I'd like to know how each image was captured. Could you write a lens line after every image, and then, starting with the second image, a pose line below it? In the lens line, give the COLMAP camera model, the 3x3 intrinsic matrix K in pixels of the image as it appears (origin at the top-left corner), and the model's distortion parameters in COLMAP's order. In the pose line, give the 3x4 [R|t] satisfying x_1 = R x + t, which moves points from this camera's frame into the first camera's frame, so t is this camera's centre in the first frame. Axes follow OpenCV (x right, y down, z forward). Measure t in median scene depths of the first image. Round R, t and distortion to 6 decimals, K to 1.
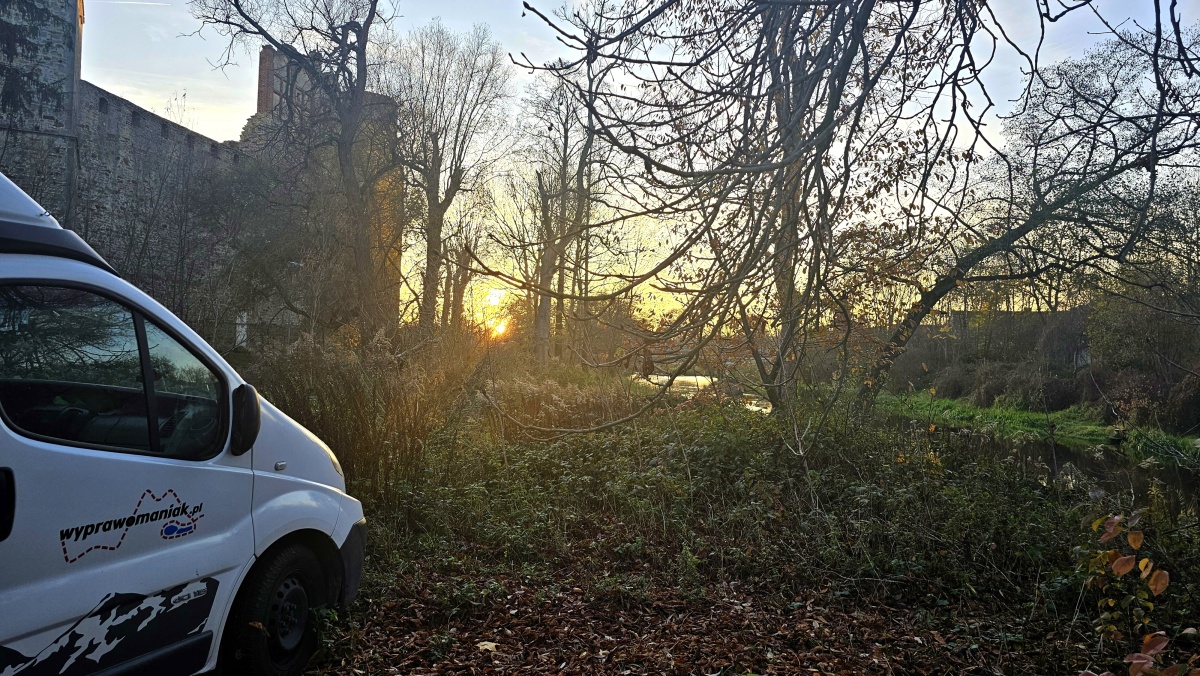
lens RADIAL K [[823.8, 0, 601.1], [0, 823.8, 328.9], [0, 0, 1]] dist [0.046710, -0.028774]
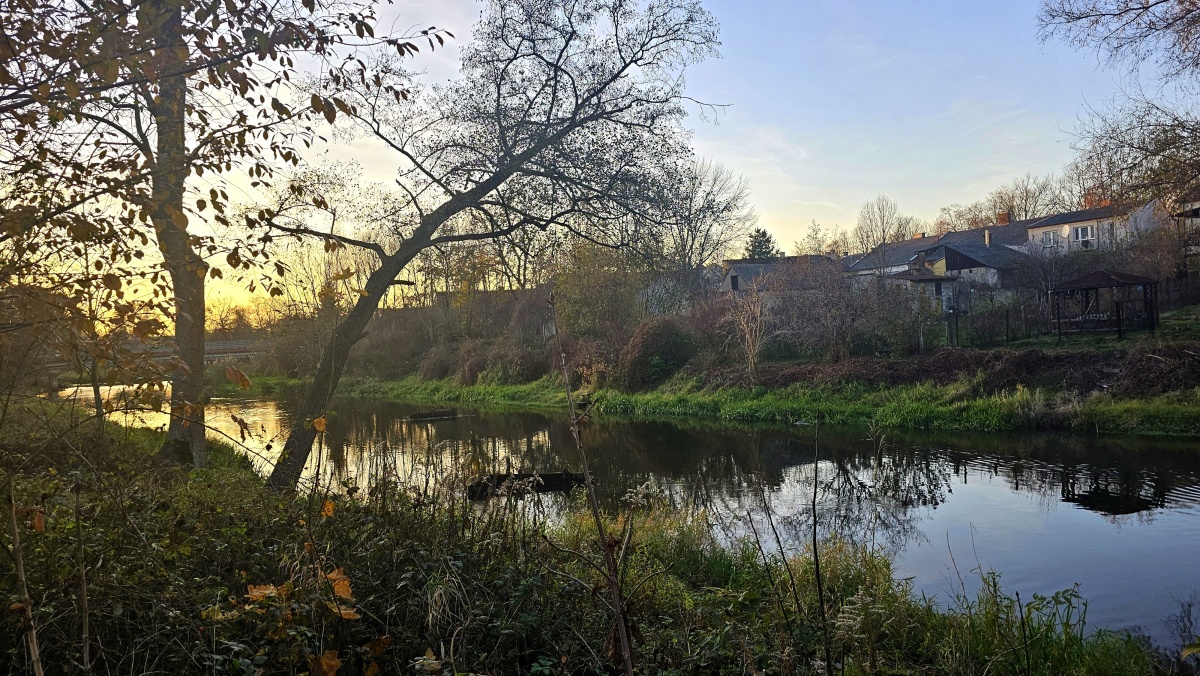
lens RADIAL K [[823.8, 0, 599.7], [0, 823.8, 335.1], [0, 0, 1]] dist [0.046710, -0.028774]
pose [[0.828880, -0.068620, 0.555202, 0.047114], [0.056173, 0.997642, 0.039440, 0.004428], [-0.556599, -0.001504, 0.830780, 0.093872]]
